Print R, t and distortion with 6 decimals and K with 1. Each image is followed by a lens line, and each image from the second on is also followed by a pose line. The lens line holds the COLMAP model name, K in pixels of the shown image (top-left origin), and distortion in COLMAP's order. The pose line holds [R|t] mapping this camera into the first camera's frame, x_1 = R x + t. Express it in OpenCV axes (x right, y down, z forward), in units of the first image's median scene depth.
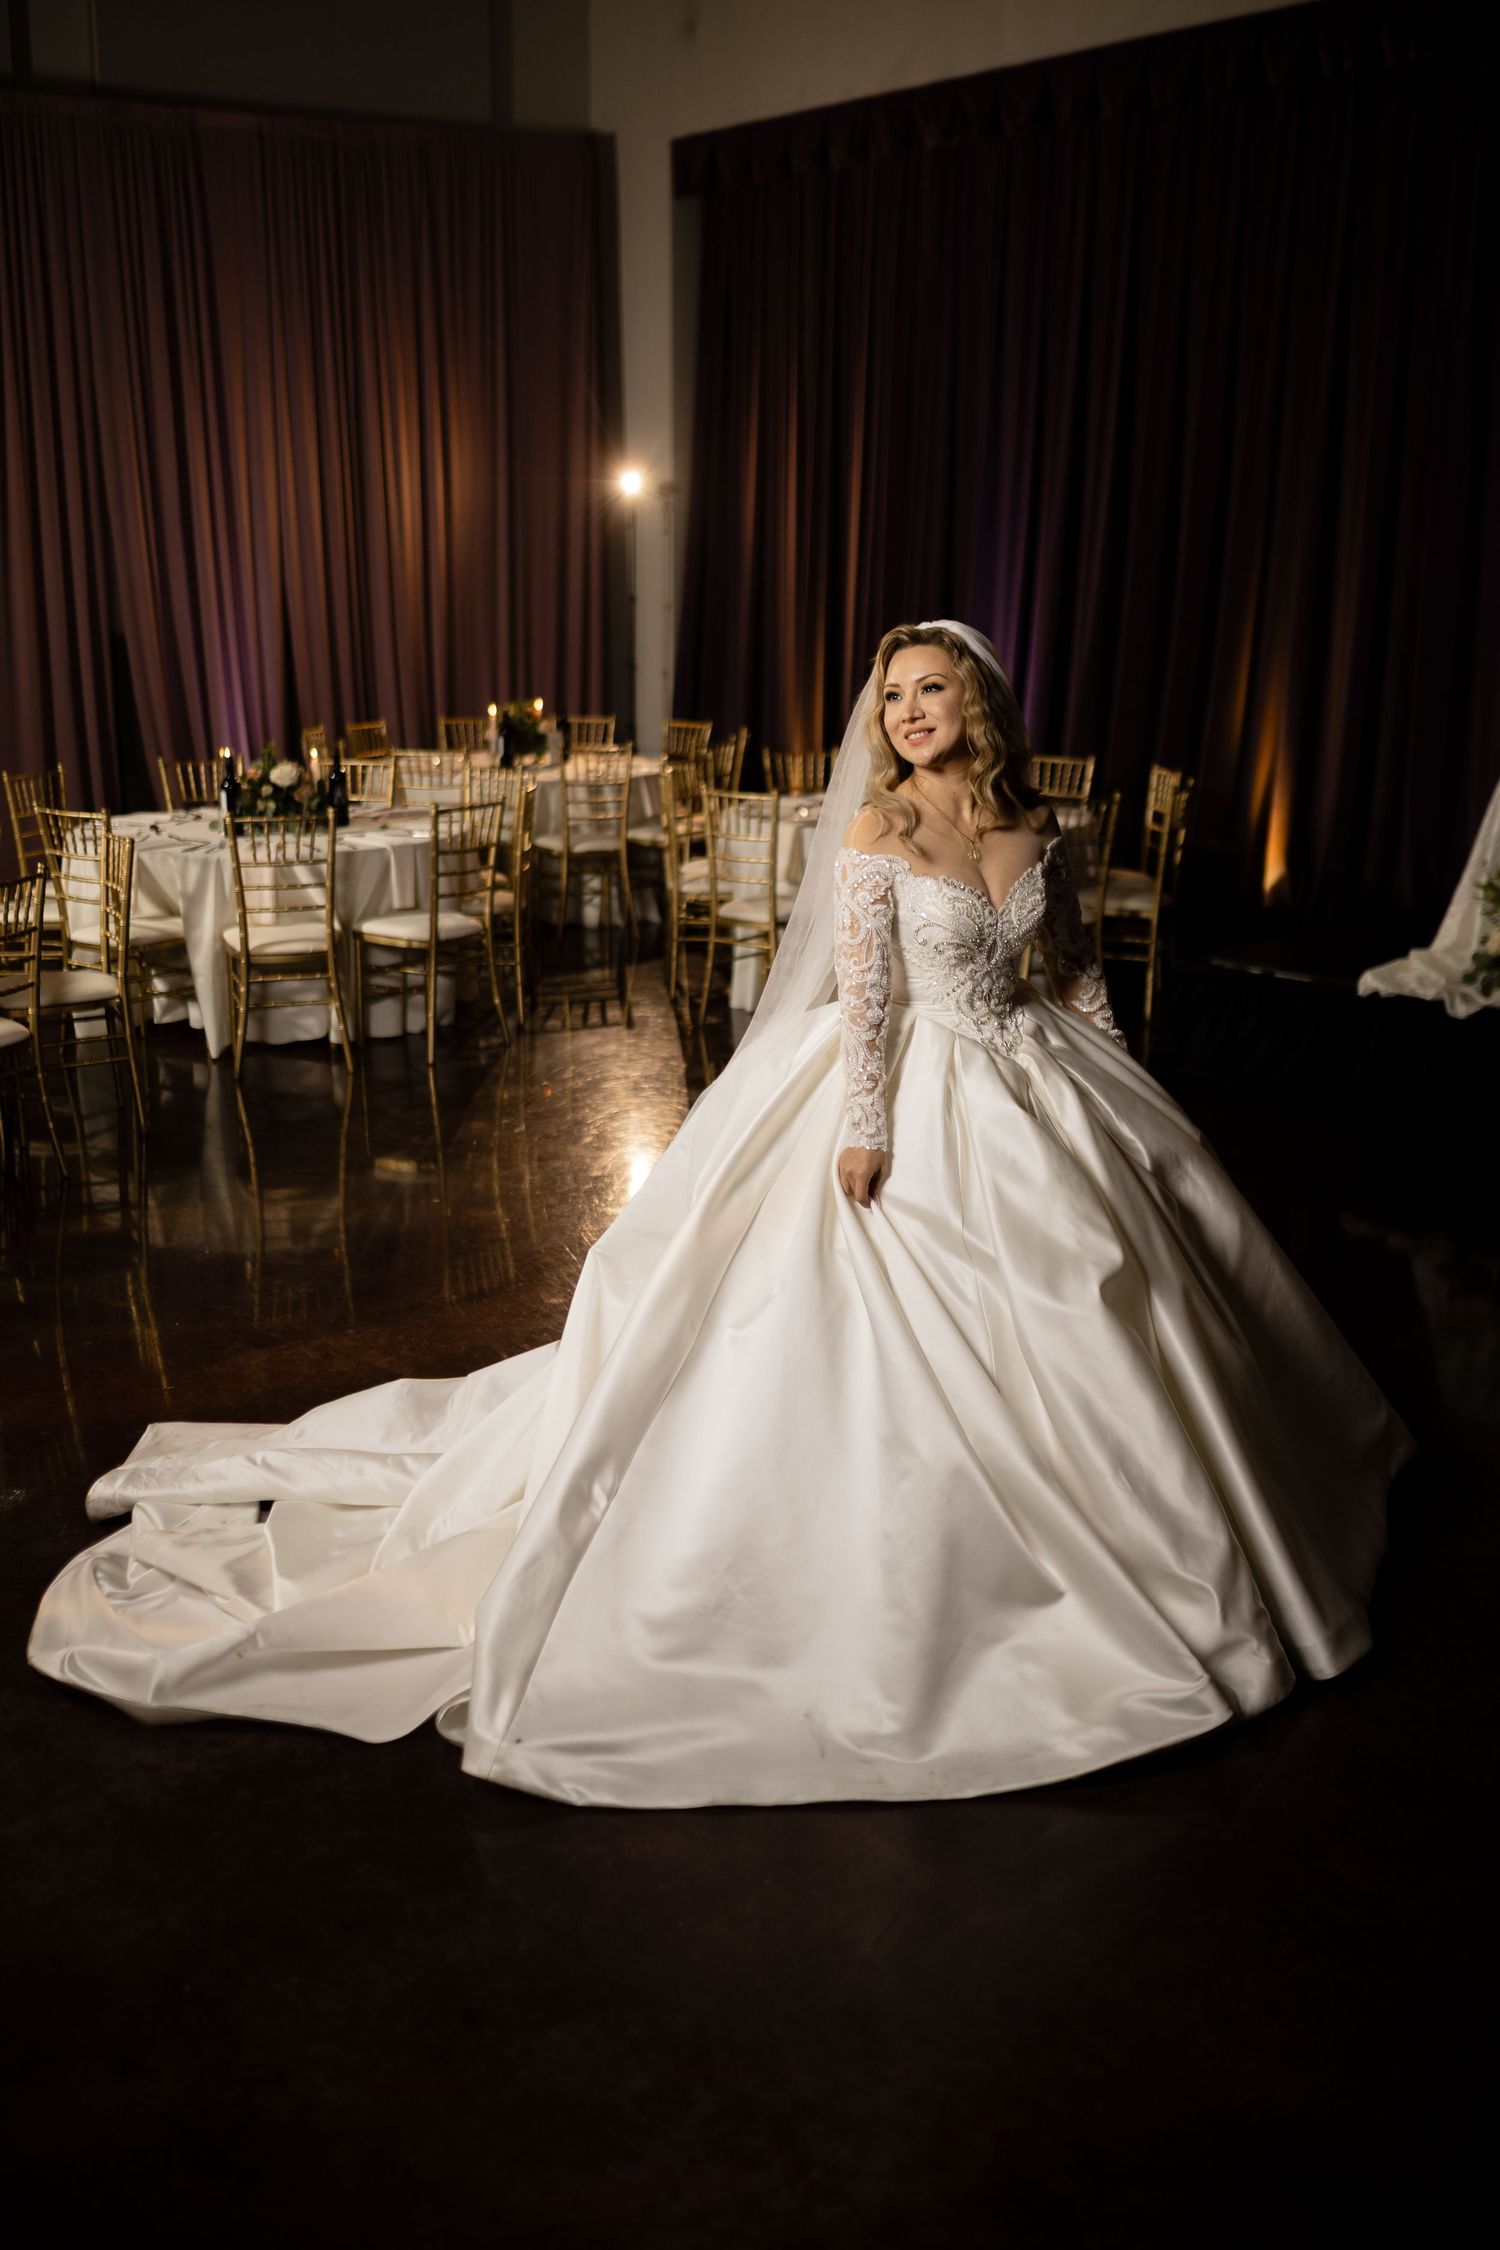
lens RADIAL K [[2171.0, 0, 755.1], [0, 2171.0, 1111.8], [0, 0, 1]] dist [-0.028730, 0.000000]
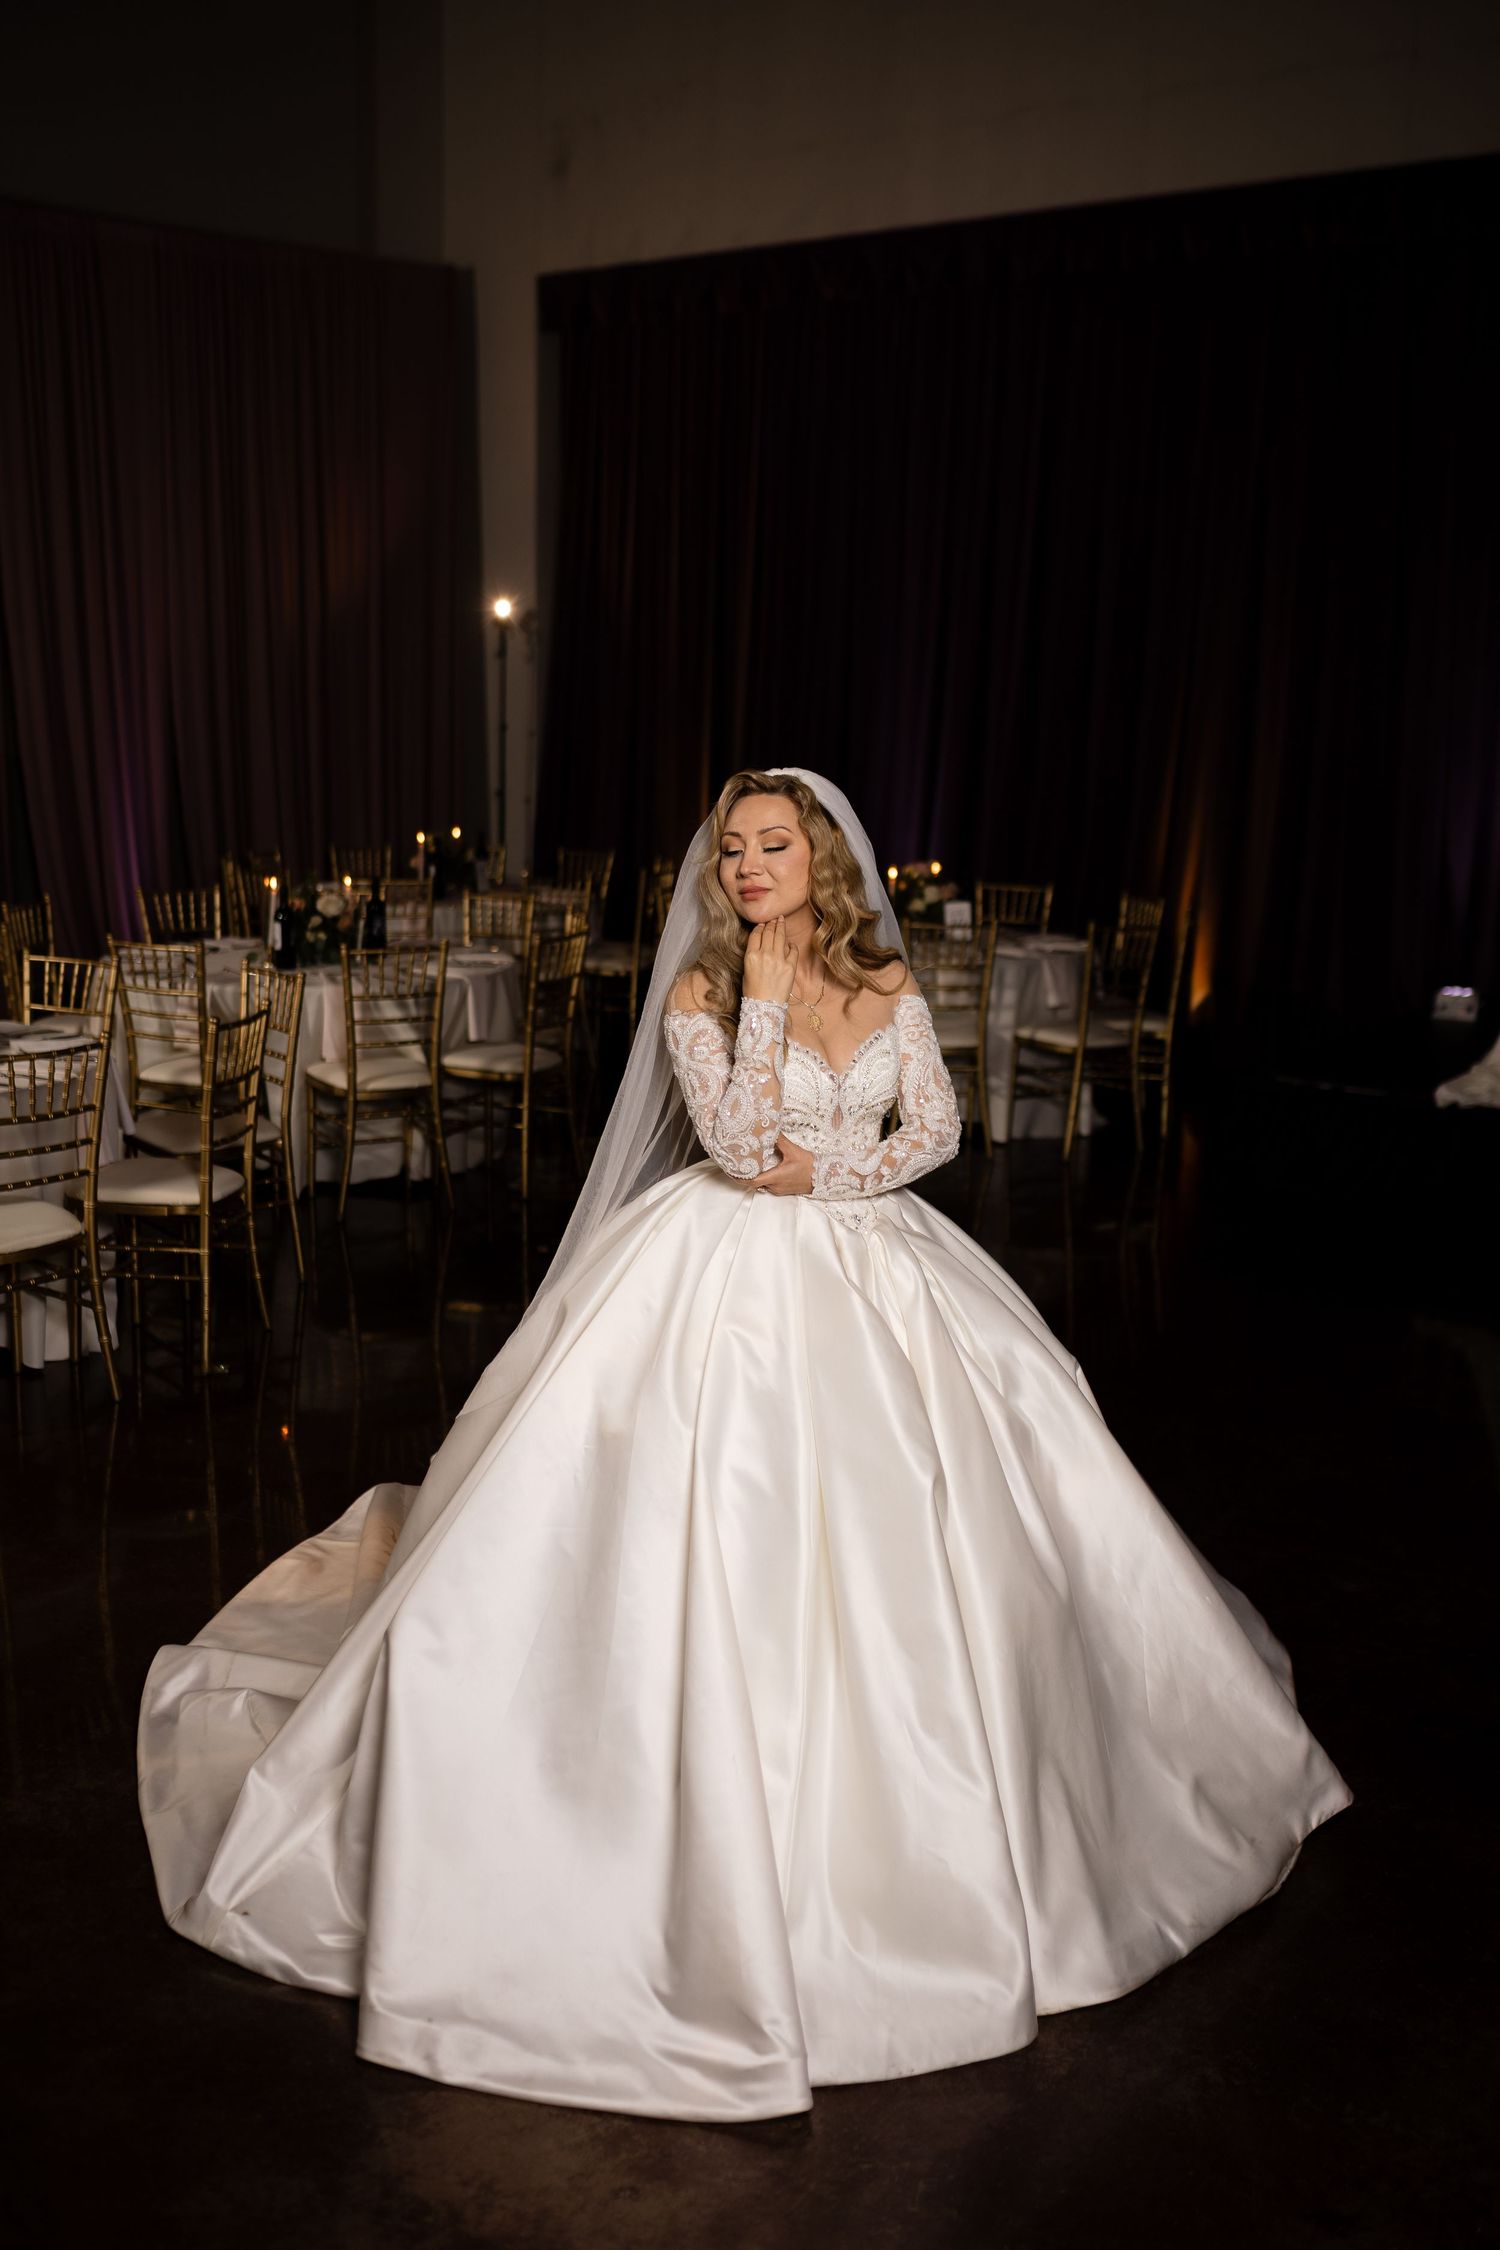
lens RADIAL K [[2171.0, 0, 767.8], [0, 2171.0, 1121.7], [0, 0, 1]] dist [-0.028730, 0.000000]
pose [[0.977389, -0.023924, 0.210089, -0.234678], [0.034691, 0.998259, -0.047712, -0.006229], [-0.208582, 0.053921, 0.976517, 0.020600]]
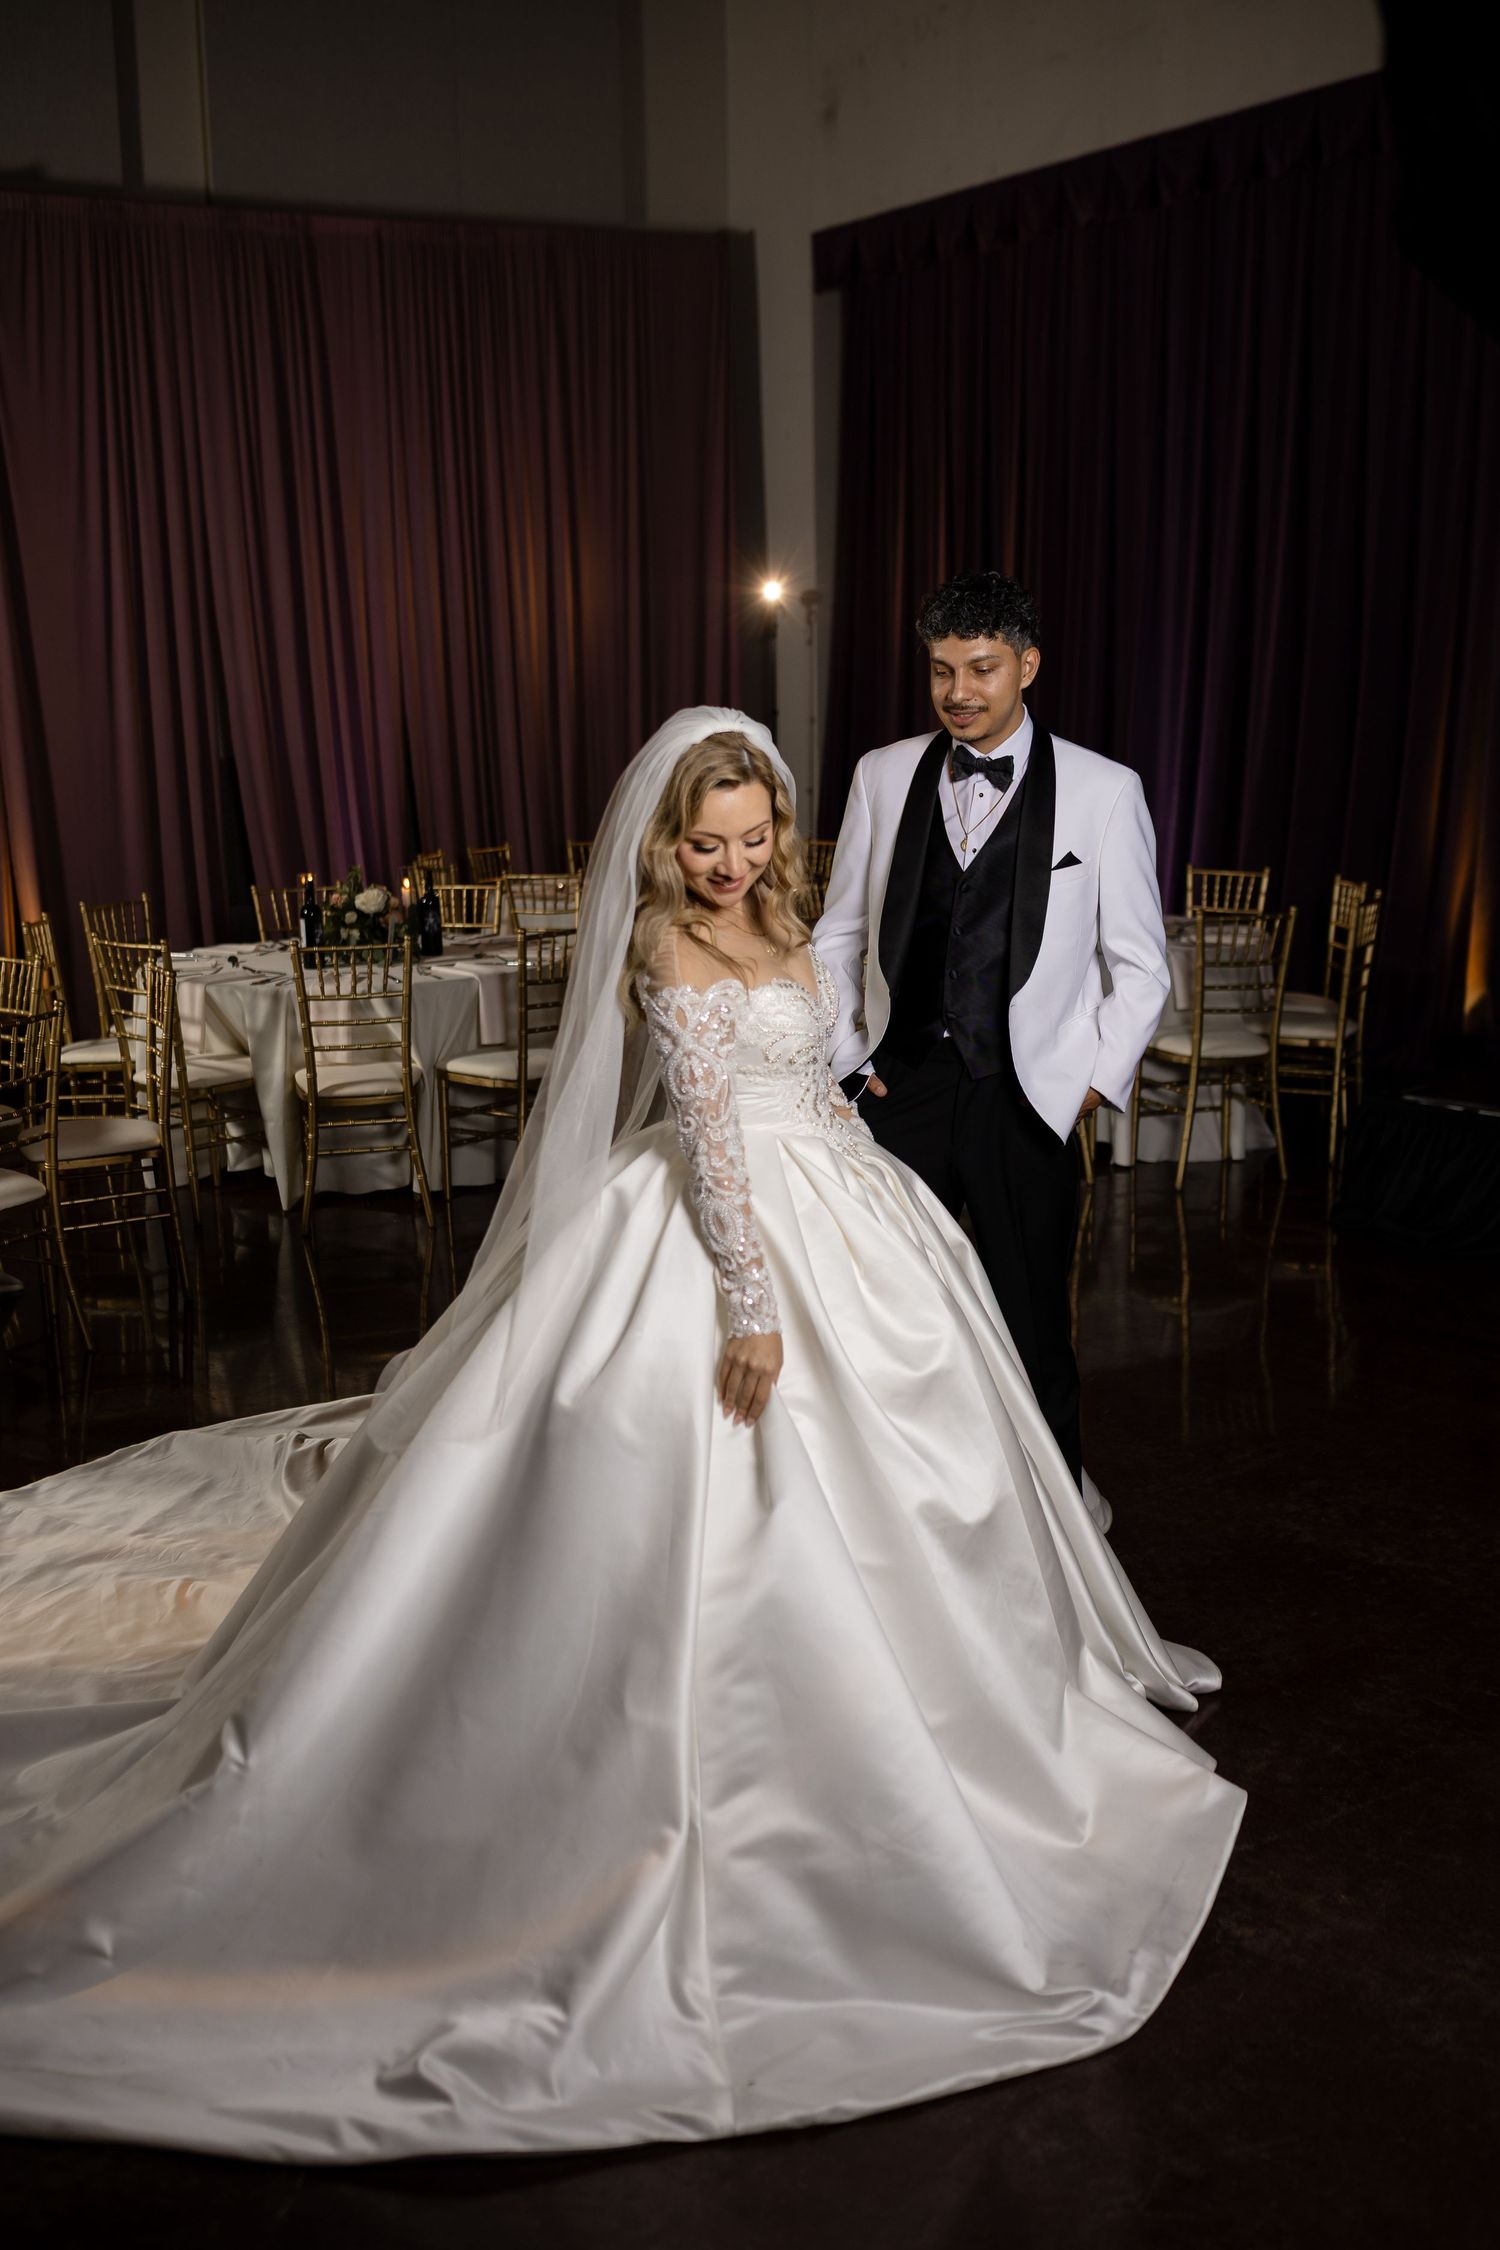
lens RADIAL K [[2171.0, 0, 747.4], [0, 2171.0, 1126.0], [0, 0, 1]] dist [-0.028730, 0.000000]
pose [[0.995983, -0.005913, -0.089344, 0.023814], [0.001342, 0.998691, -0.051130, -0.012869], [0.089529, 0.050805, 0.994688, 0.105368]]
